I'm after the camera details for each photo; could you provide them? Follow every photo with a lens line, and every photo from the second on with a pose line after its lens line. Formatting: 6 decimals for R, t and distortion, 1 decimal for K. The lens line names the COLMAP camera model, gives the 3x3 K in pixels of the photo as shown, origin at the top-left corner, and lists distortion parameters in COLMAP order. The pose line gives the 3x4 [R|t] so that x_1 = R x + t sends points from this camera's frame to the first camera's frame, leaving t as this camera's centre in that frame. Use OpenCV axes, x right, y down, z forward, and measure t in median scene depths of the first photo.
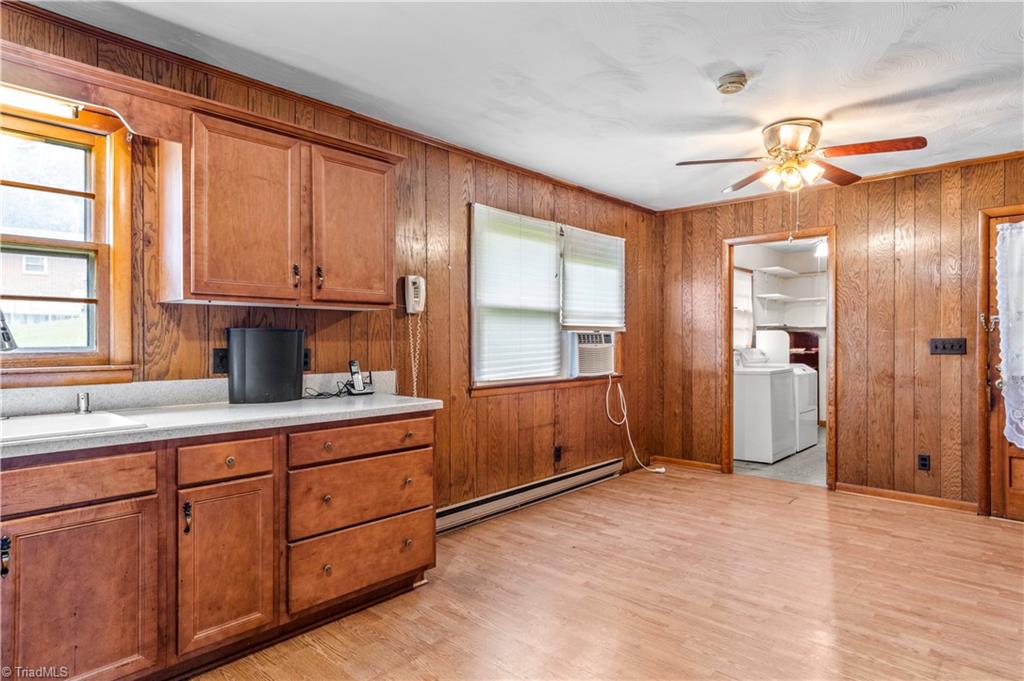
lens RADIAL K [[566.8, 0, 512.8], [0, 566.8, 347.3], [0, 0, 1]] dist [-0.003565, 0.000641]
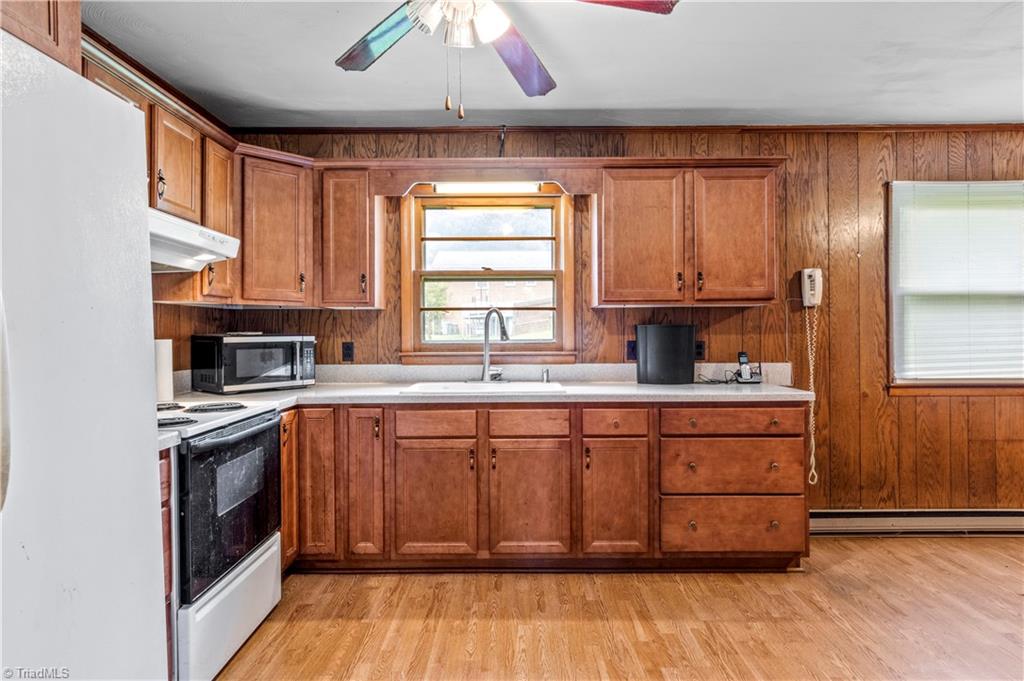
lens RADIAL K [[563.5, 0, 512.0], [0, 563.5, 340.5], [0, 0, 1]] dist [-0.000240, 0.001576]
pose [[0.662090, 0.003394, -0.749416, 0.290372], [-0.004020, 0.999991, 0.000977, 0.001948], [0.749413, 0.002366, 0.662098, -0.071703]]
